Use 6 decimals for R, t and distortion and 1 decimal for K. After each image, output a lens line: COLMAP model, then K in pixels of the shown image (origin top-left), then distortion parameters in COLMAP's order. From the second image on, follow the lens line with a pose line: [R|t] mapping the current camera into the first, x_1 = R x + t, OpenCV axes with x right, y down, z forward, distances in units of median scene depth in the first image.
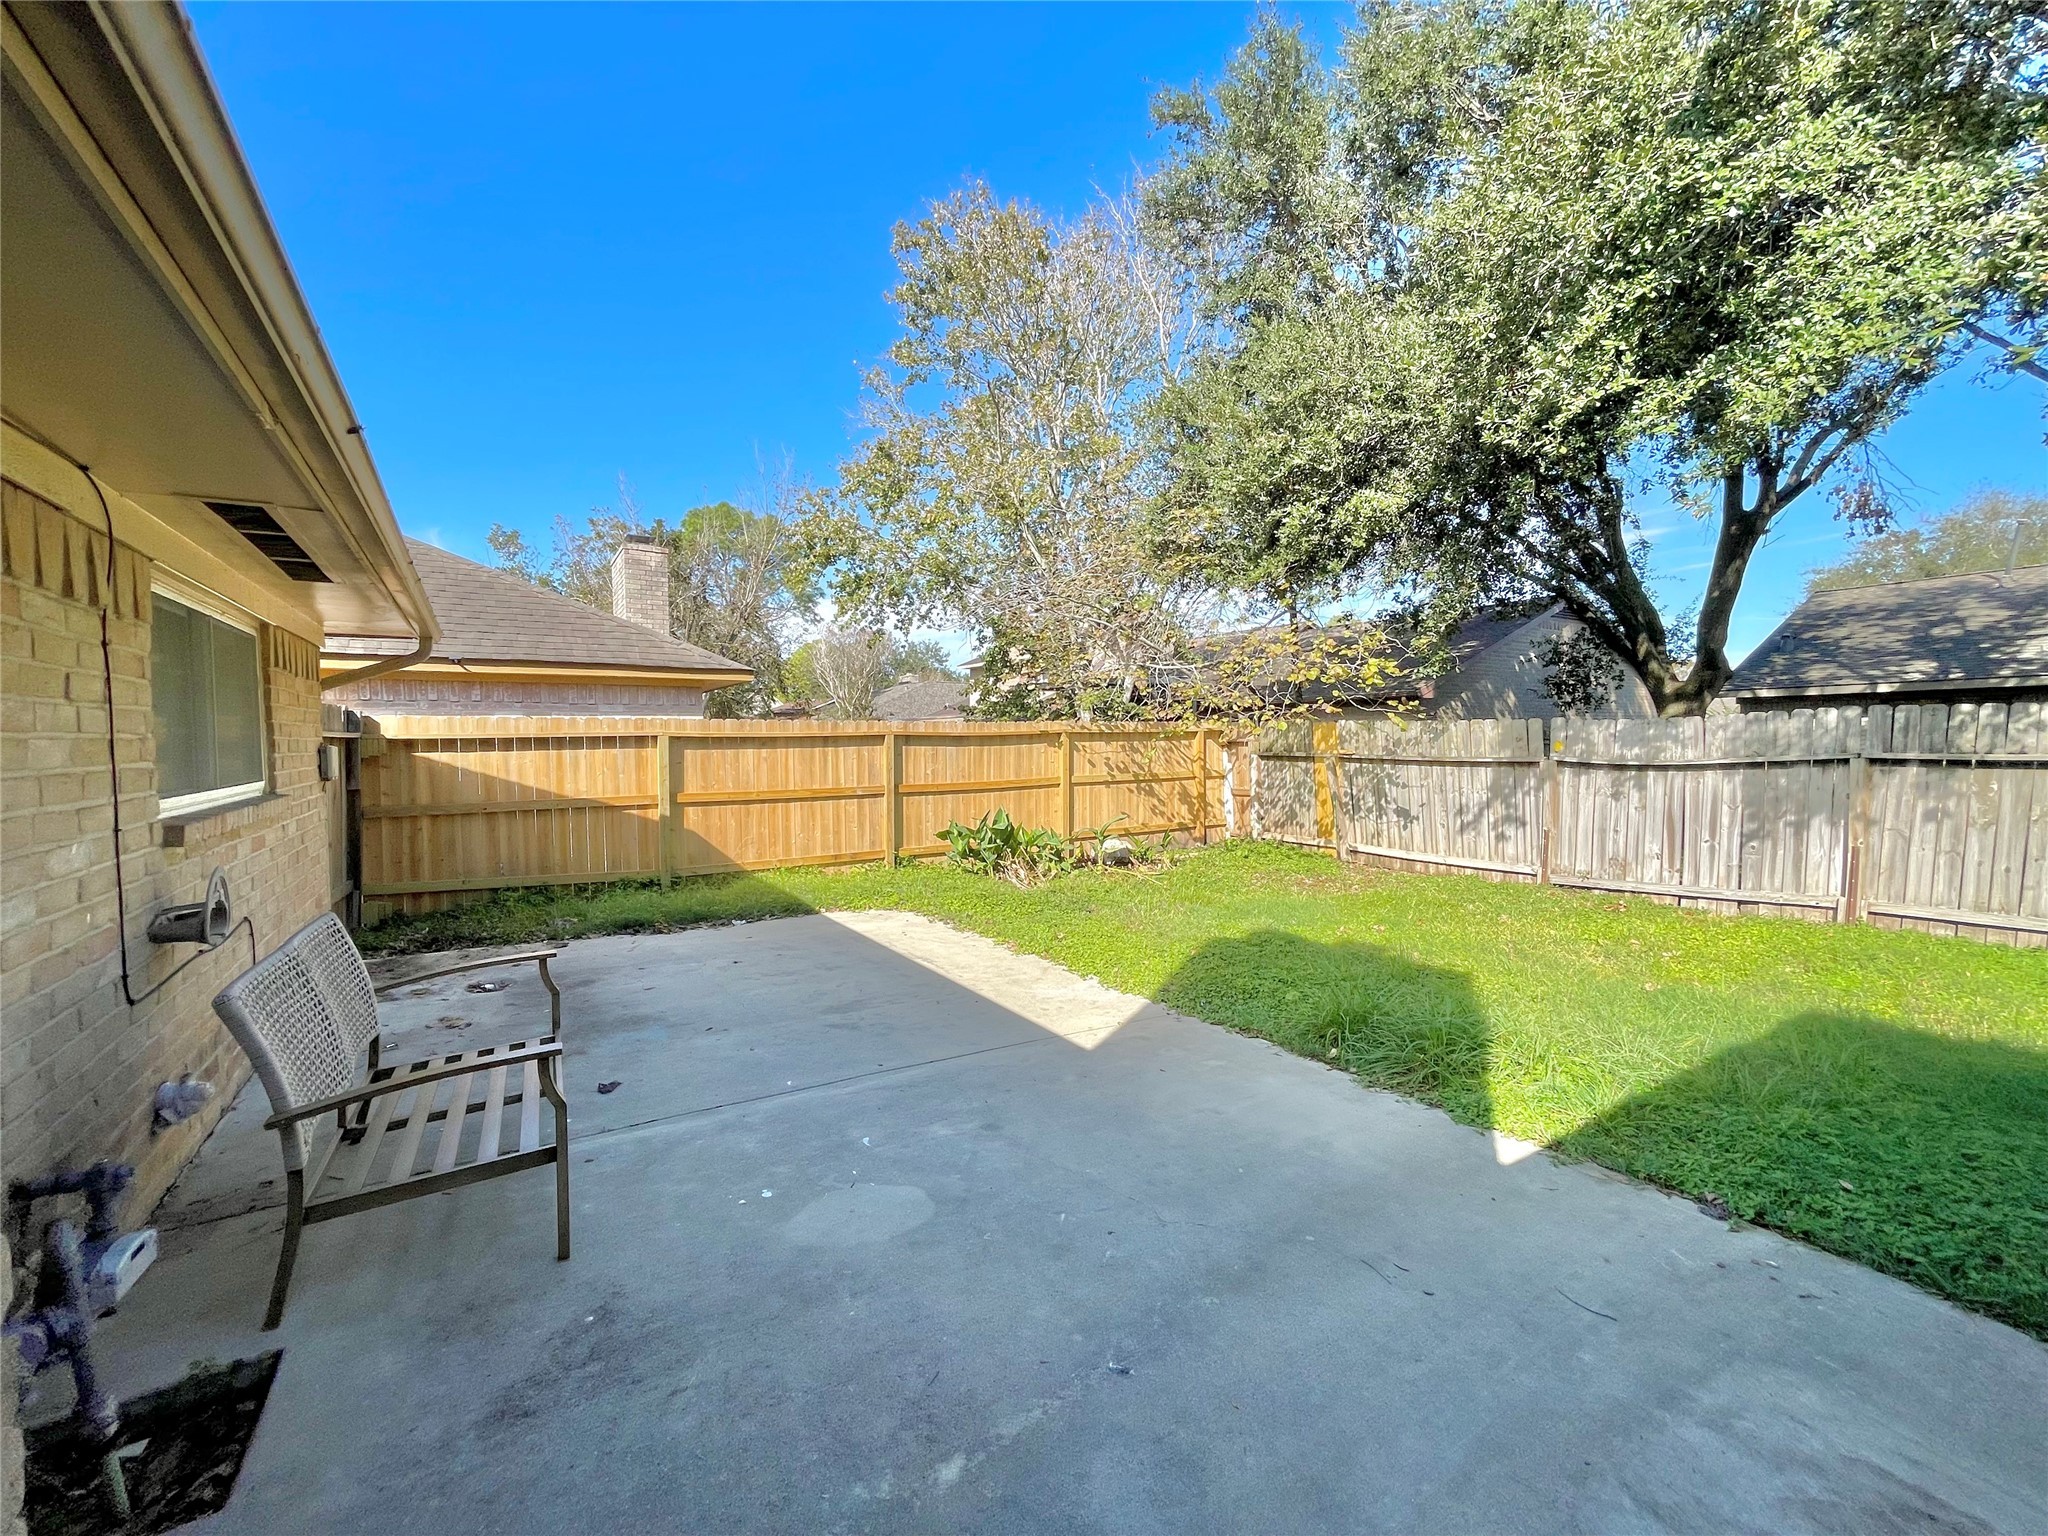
lens RADIAL K [[824.7, 0, 1021.4], [0, 824.7, 774.8], [0, 0, 1]] dist [-0.004138, 0.000311]
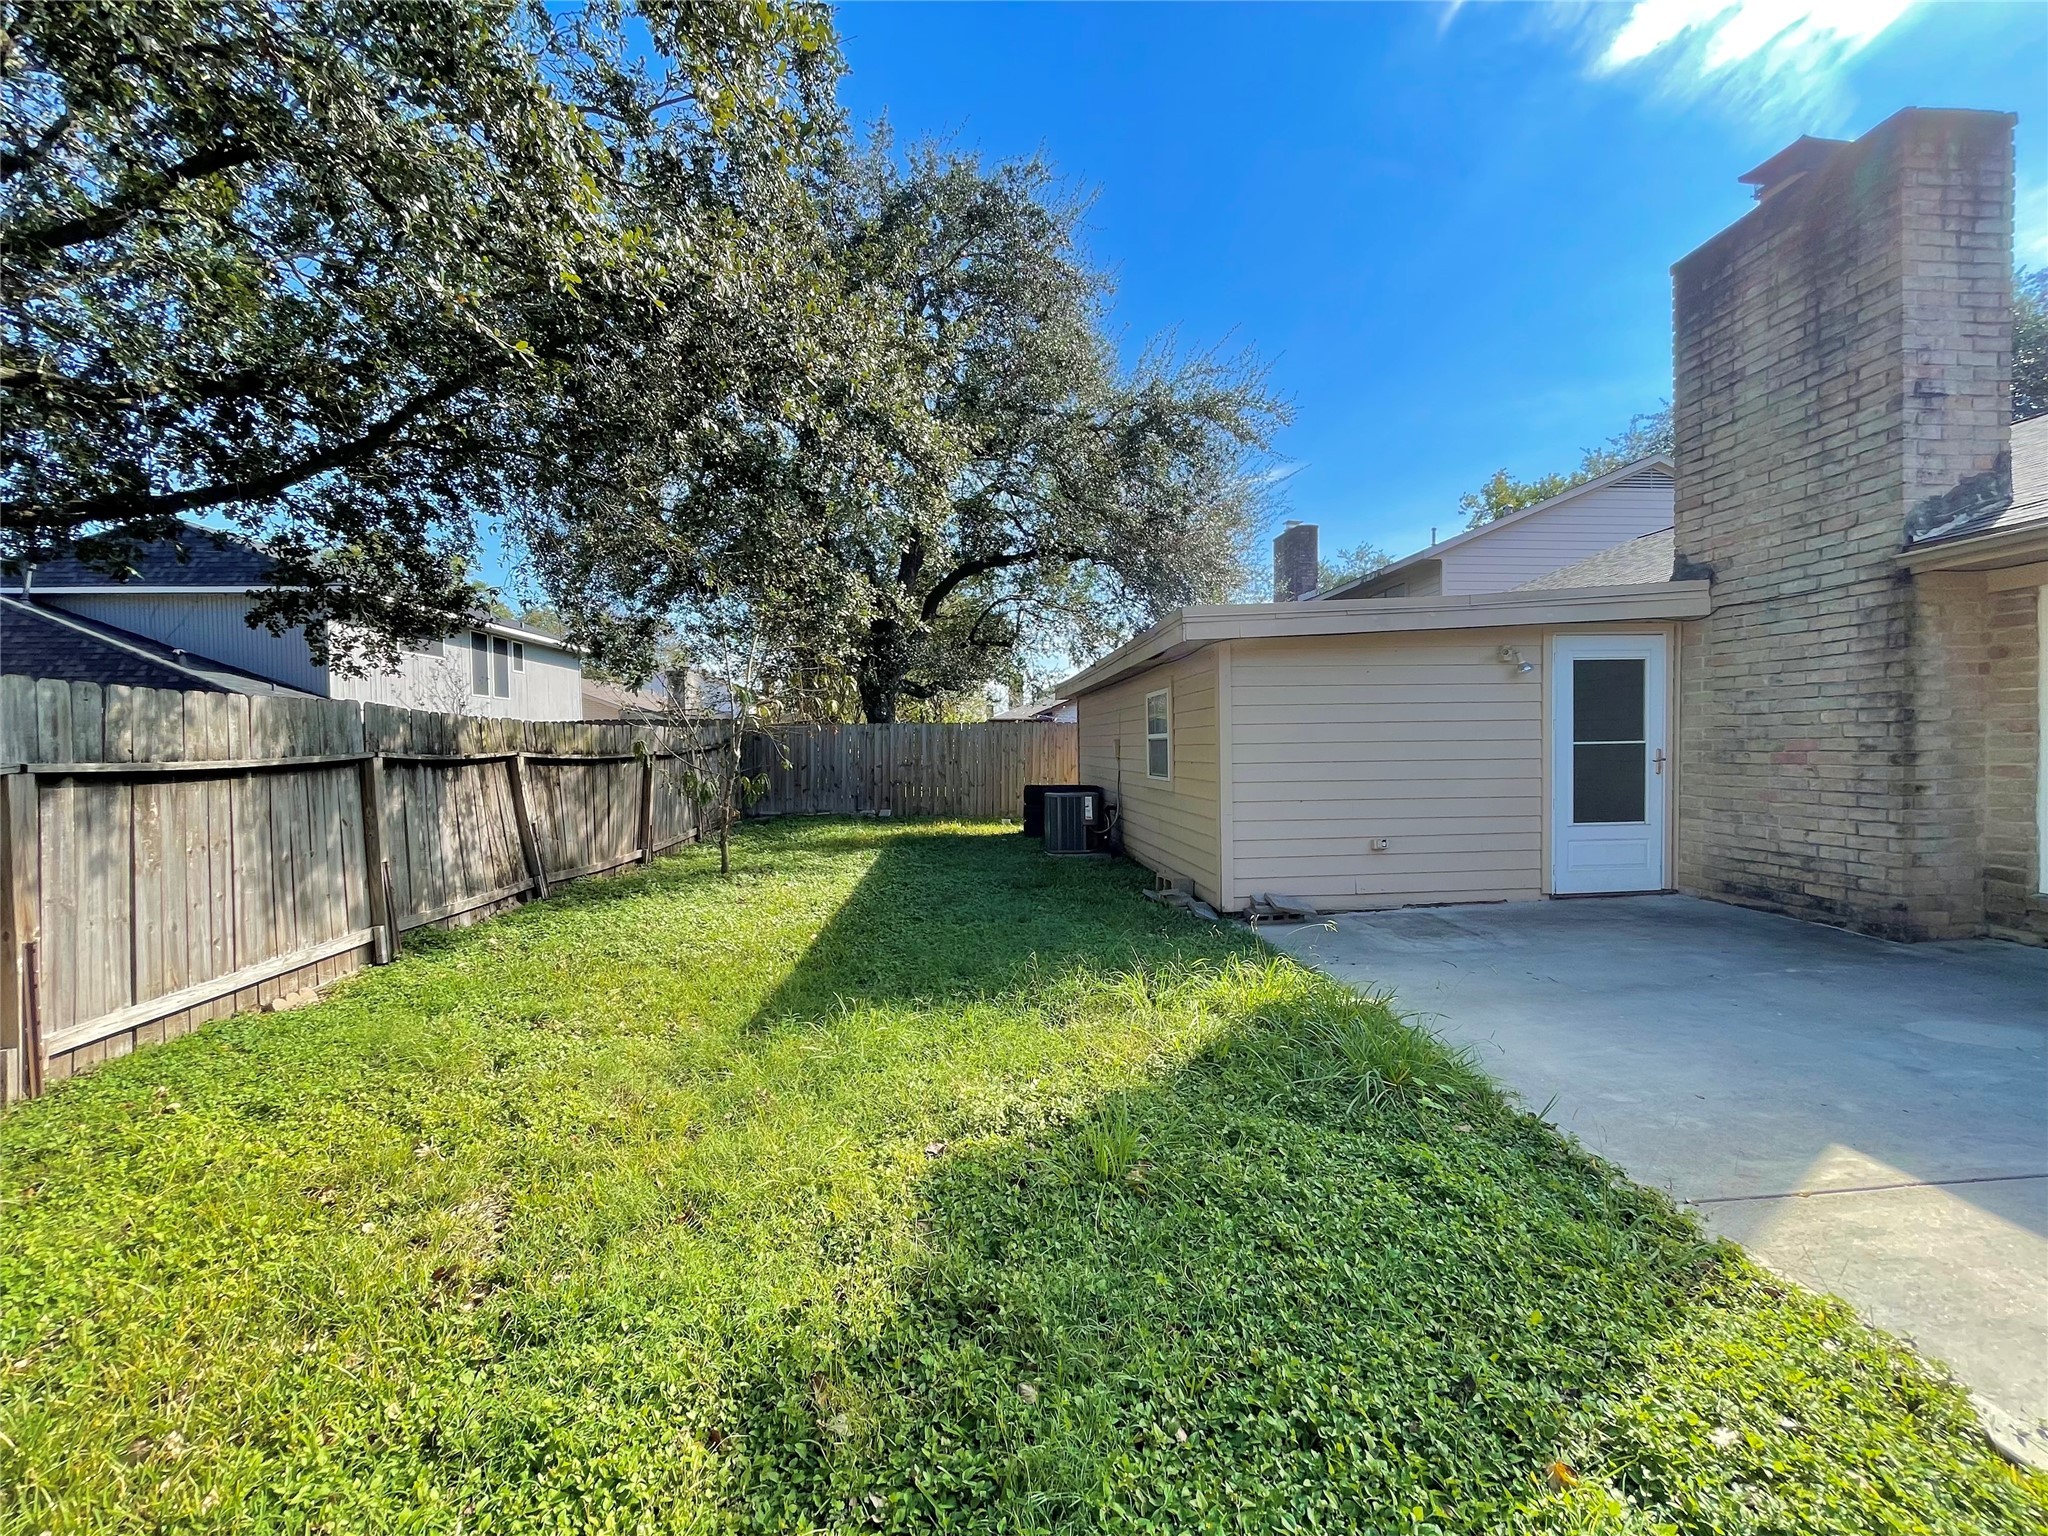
lens RADIAL K [[824.7, 0, 1023.4], [0, 824.7, 762.4], [0, 0, 1]] dist [-0.004138, 0.000311]
pose [[-0.876571, 0.013132, 0.481094, 0.221066], [0.050501, 0.996619, 0.064812, -0.031736], [-0.478616, 0.081108, -0.874270, 1.222039]]
